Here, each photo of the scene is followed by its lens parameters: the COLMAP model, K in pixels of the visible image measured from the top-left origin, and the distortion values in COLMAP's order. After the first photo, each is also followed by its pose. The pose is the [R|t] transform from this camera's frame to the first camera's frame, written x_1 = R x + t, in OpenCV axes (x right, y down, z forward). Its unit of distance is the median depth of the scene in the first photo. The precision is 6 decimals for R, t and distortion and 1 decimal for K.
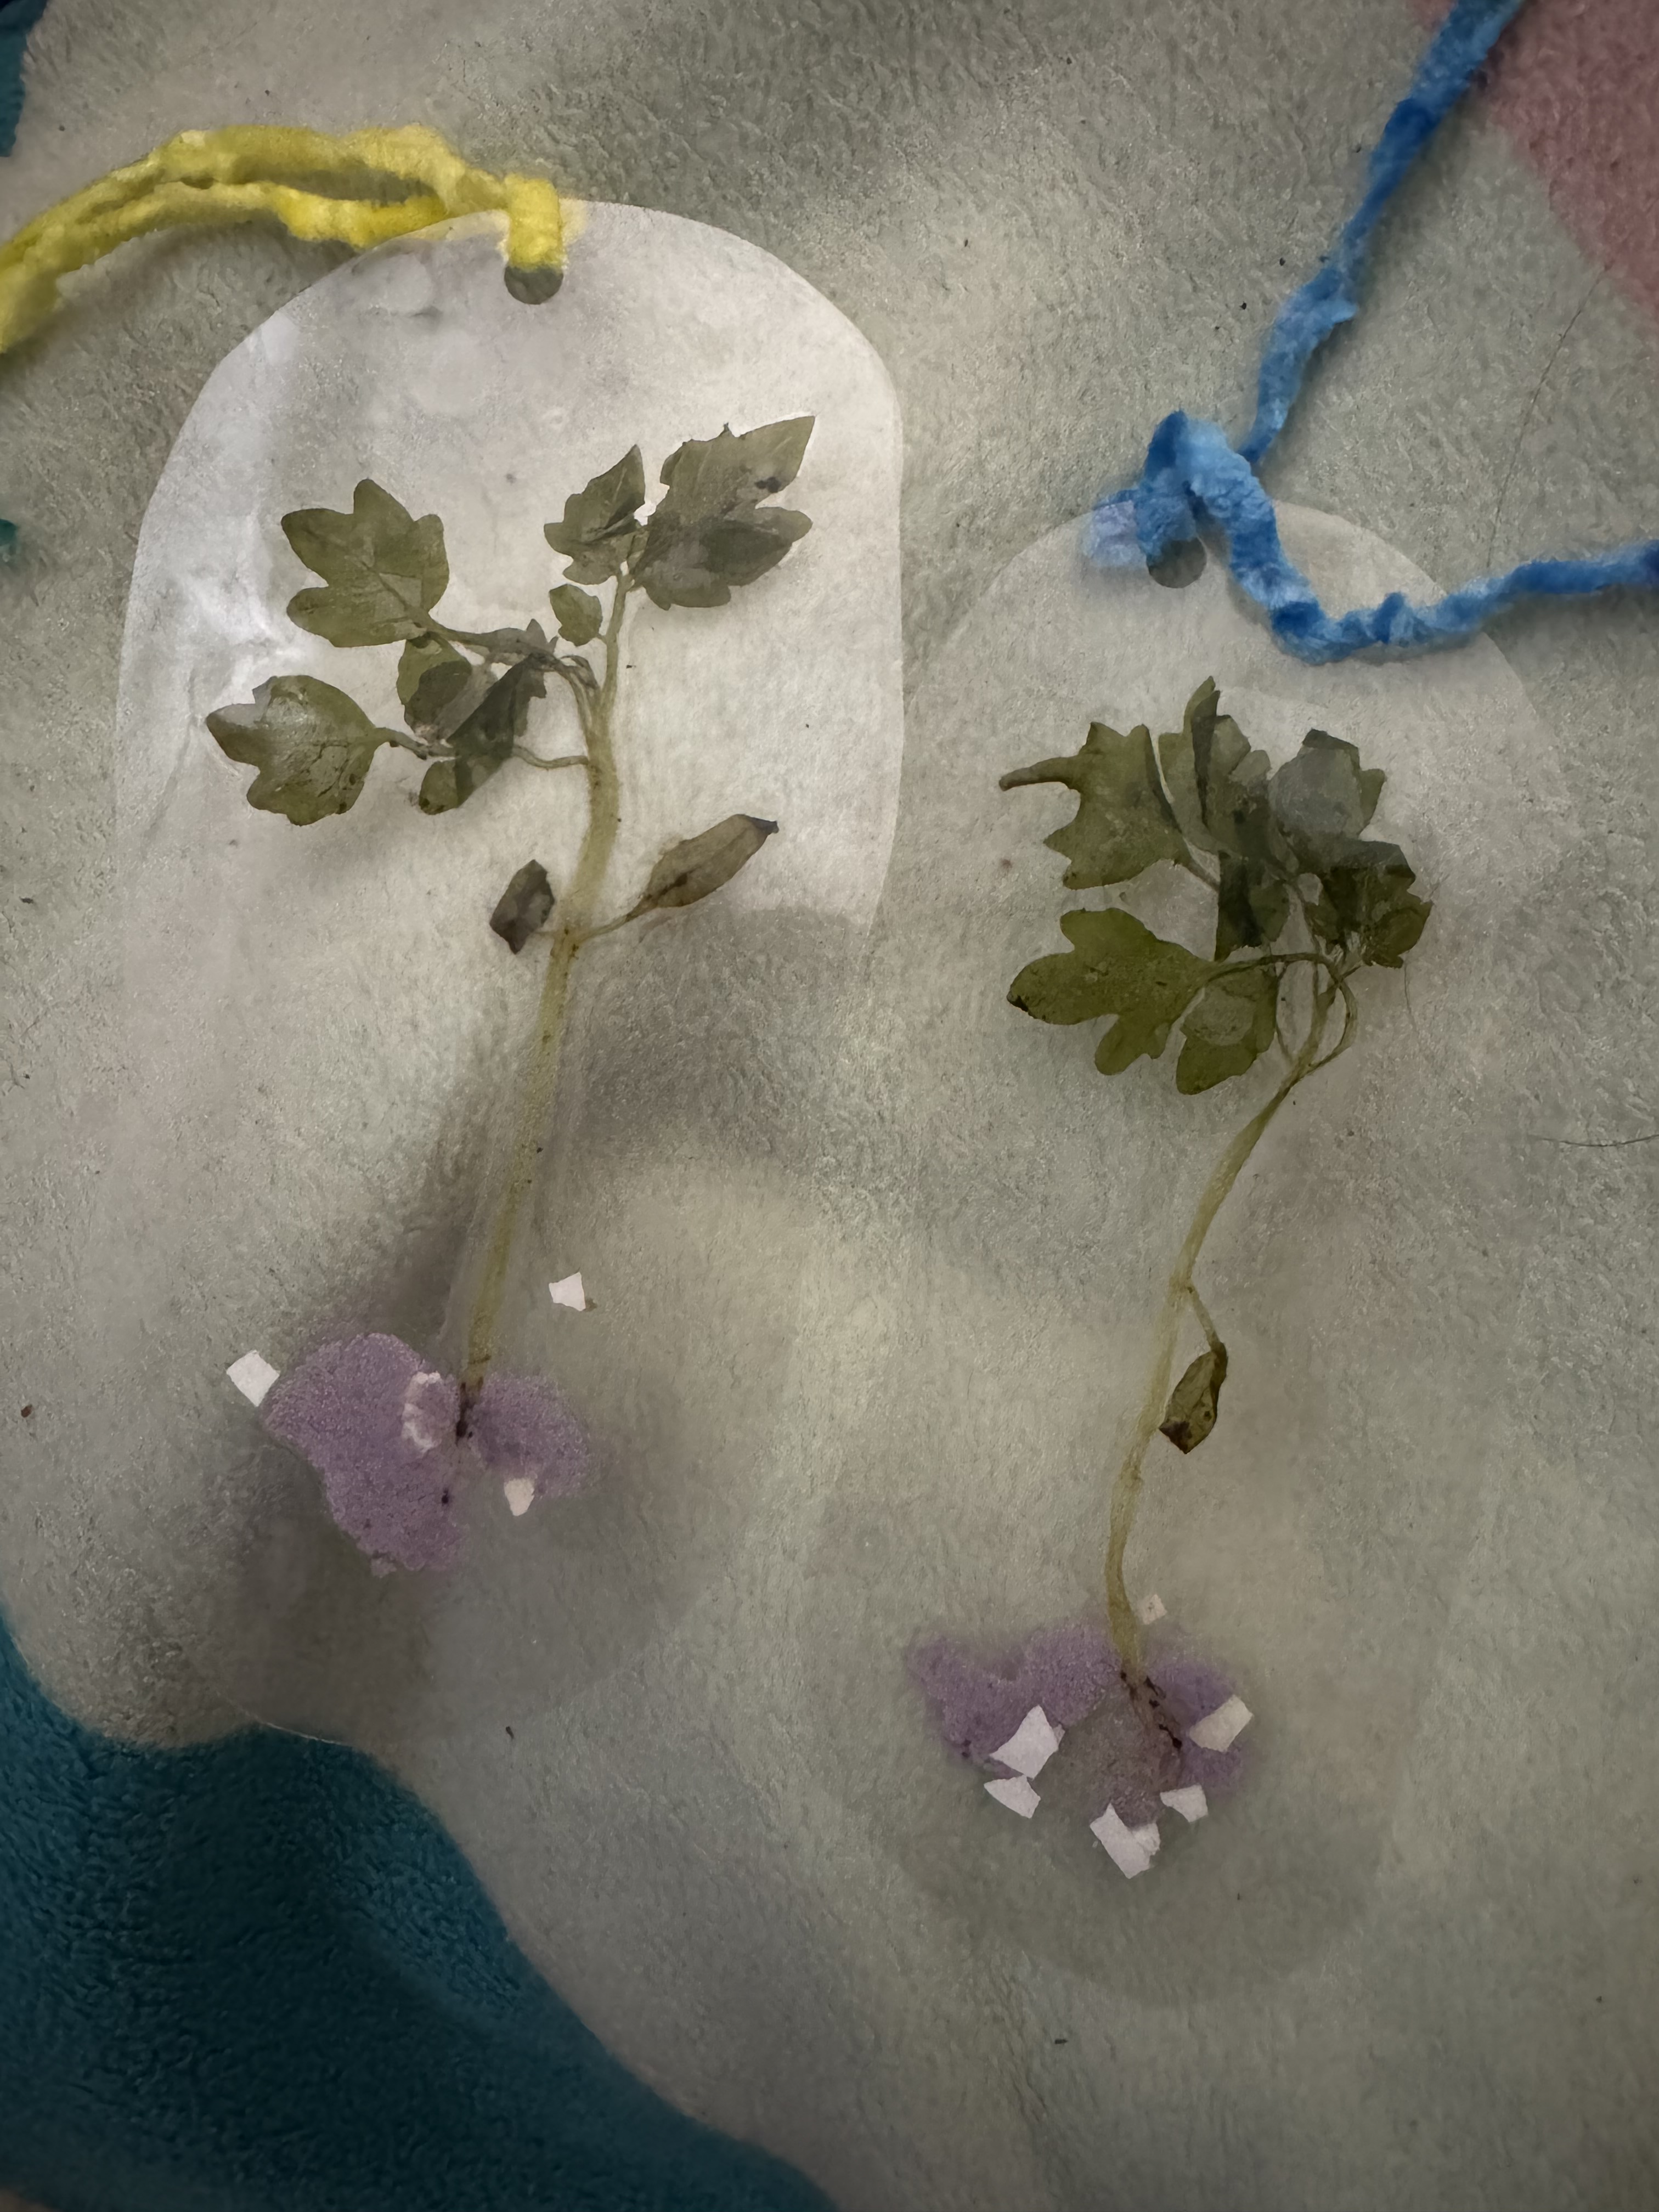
lens RADIAL K [[1362.5, 0, 829.5], [0, 1362.5, 1106.0], [0, 0, 1]] dist [0.003110, 0.003549]
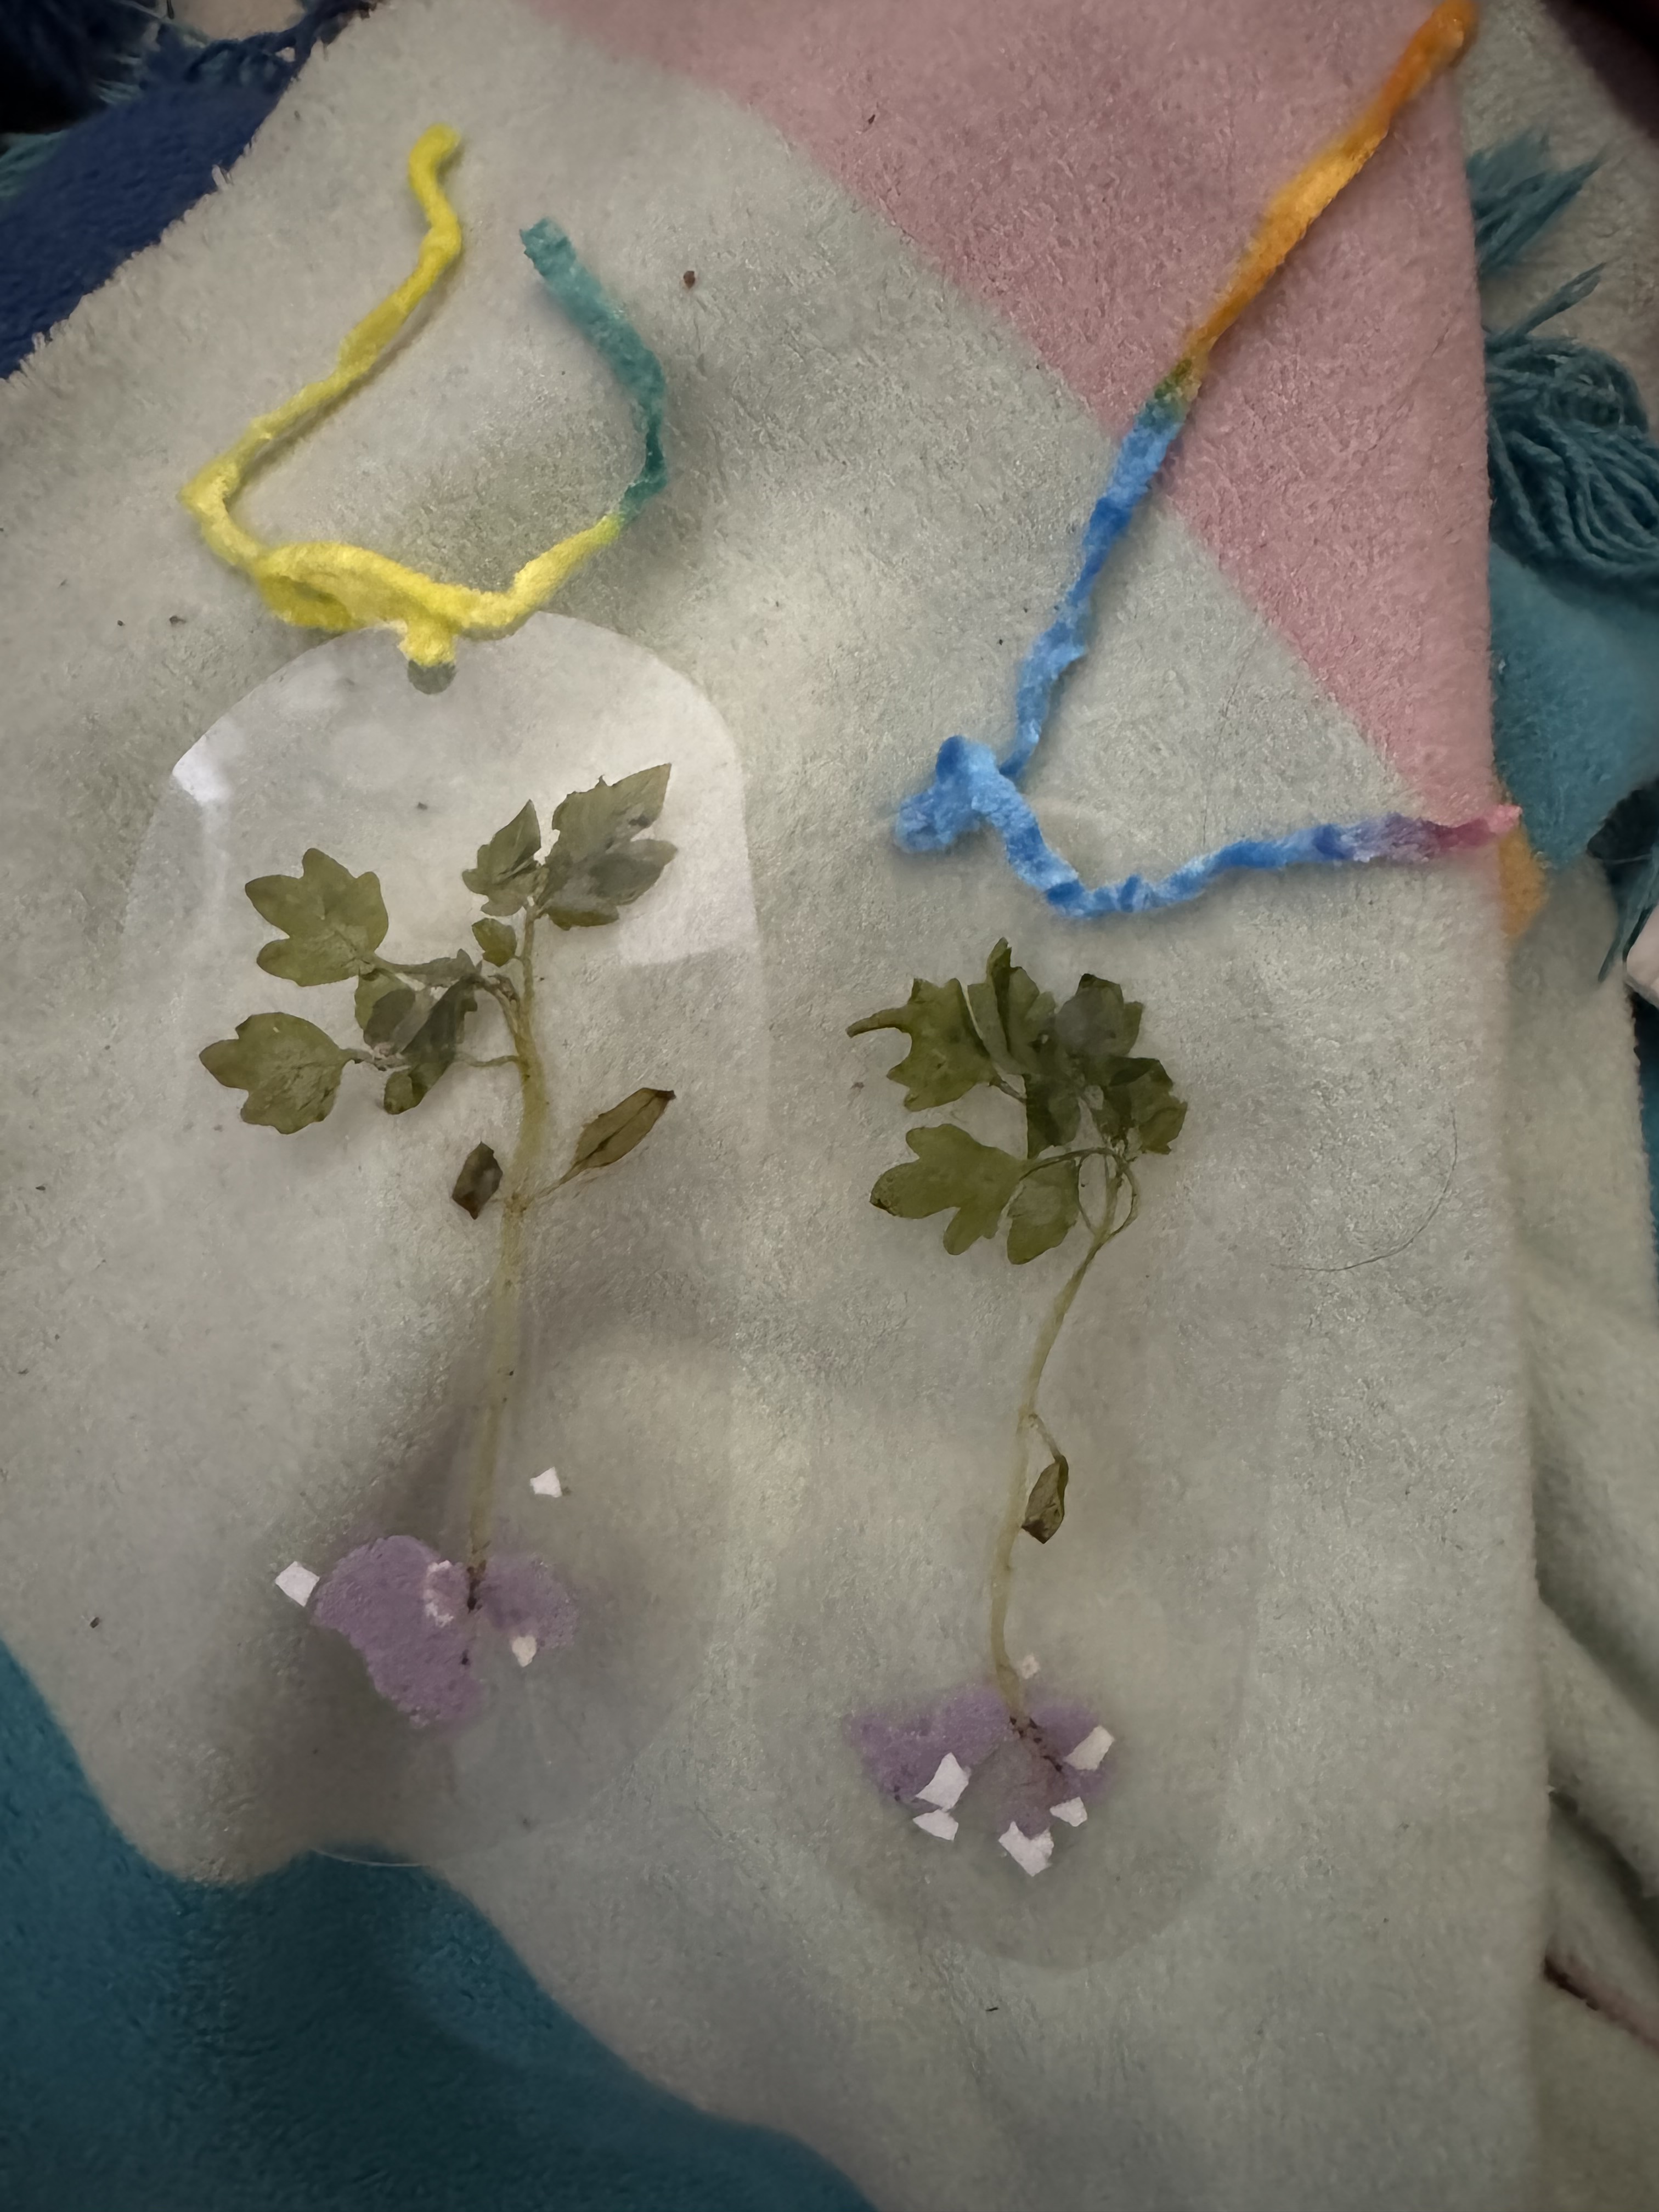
lens RADIAL K [[1362.5, 0, 829.5], [0, 1362.5, 1106.0], [0, 0, 1]] dist [0.003110, 0.003549]
pose [[0.992216, -0.100876, 0.073020, 0.010461], [0.099719, 0.994828, 0.019342, -0.200968], [-0.074593, -0.011910, 0.997143, -0.258604]]
